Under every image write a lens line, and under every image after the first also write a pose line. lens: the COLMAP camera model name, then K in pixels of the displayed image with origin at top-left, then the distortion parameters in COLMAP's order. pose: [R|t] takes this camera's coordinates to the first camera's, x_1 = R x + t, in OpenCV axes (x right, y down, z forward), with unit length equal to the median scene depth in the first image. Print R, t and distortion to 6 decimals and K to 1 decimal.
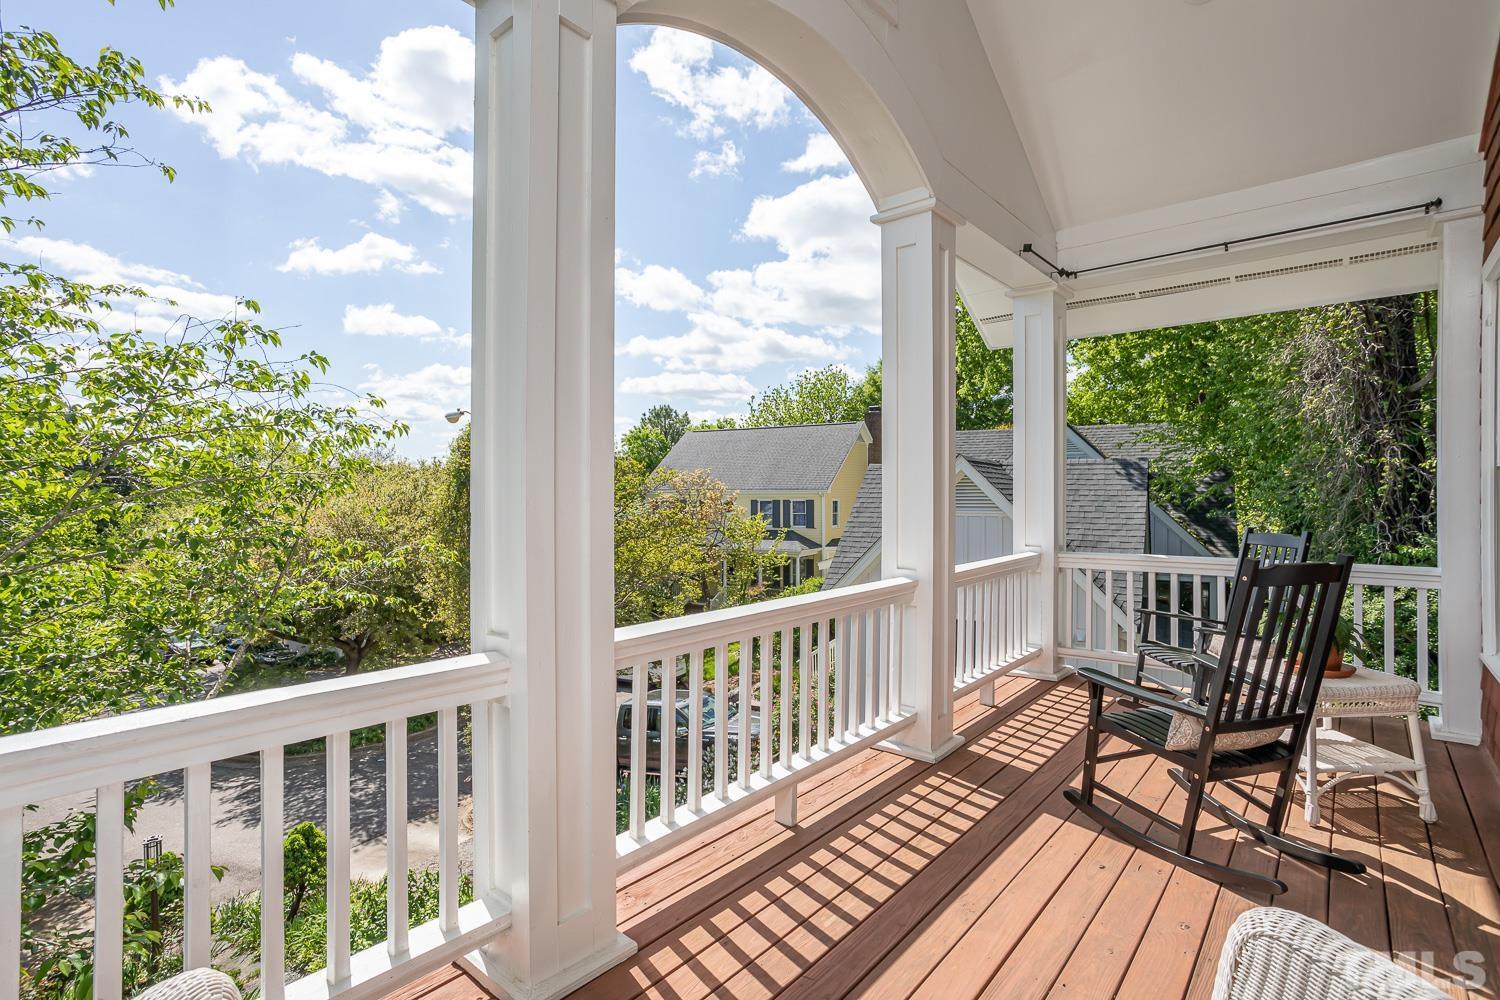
lens RADIAL K [[775.0, 0, 747.7], [0, 775.0, 496.3], [0, 0, 1]] dist [-0.059882, 0.035697]
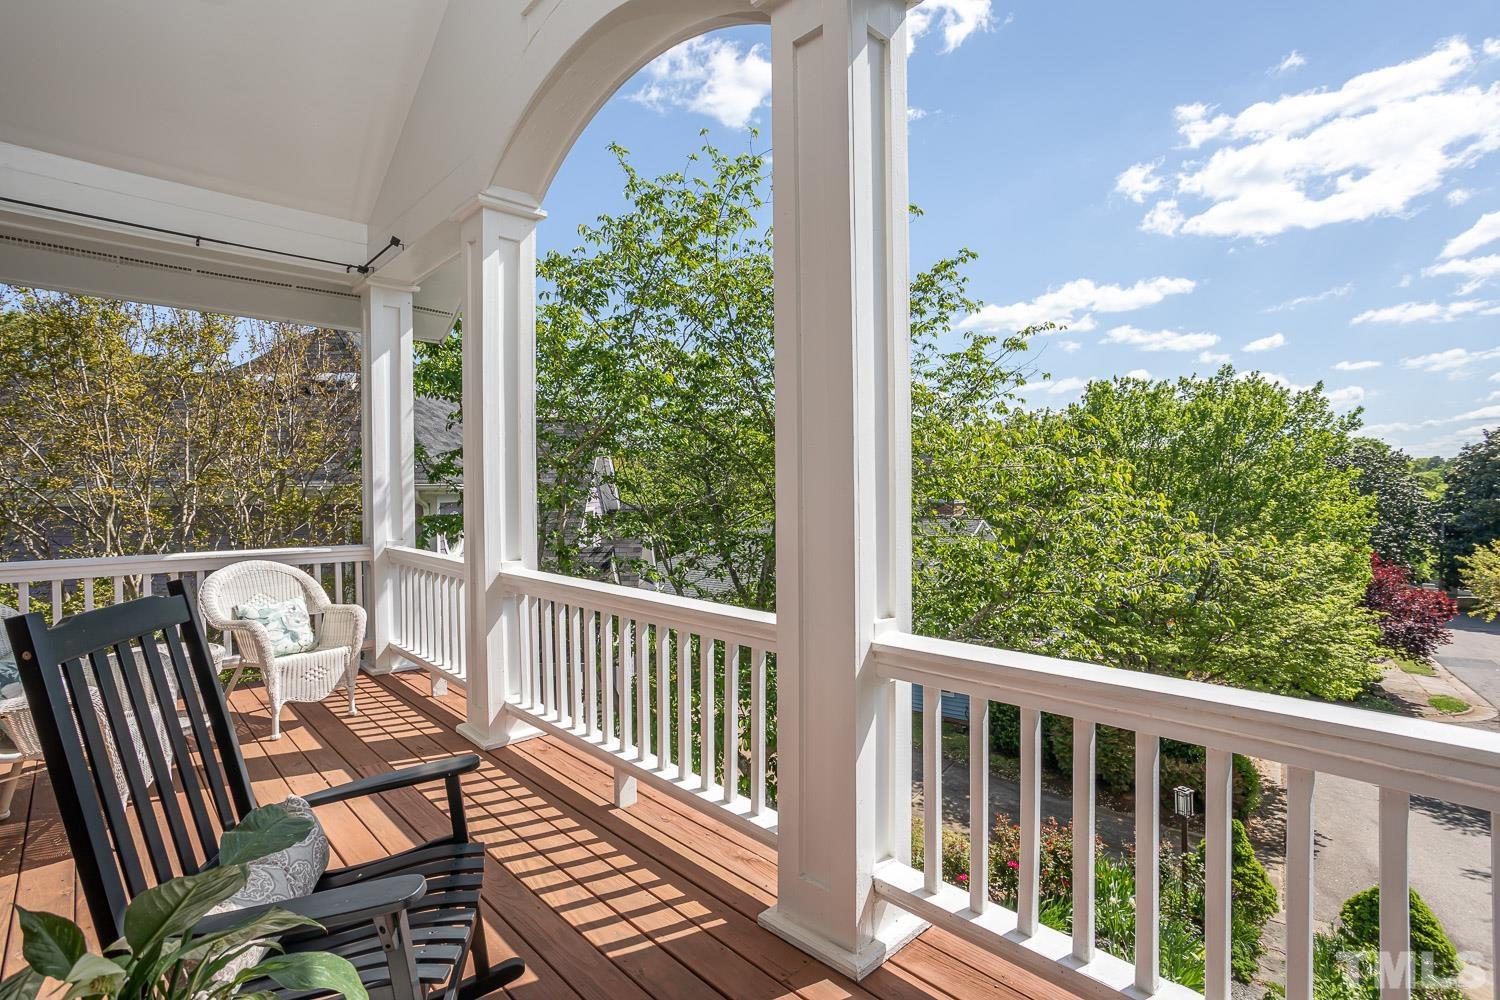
lens RADIAL K [[775.0, 0, 747.7], [0, 775.0, 496.3], [0, 0, 1]] dist [-0.059882, 0.035697]
pose [[-0.182923, 0.003272, -0.983122, 0.944497], [-0.002823, 0.999989, 0.003853, 0.007900], [0.983123, 0.003480, -0.182912, 1.238179]]
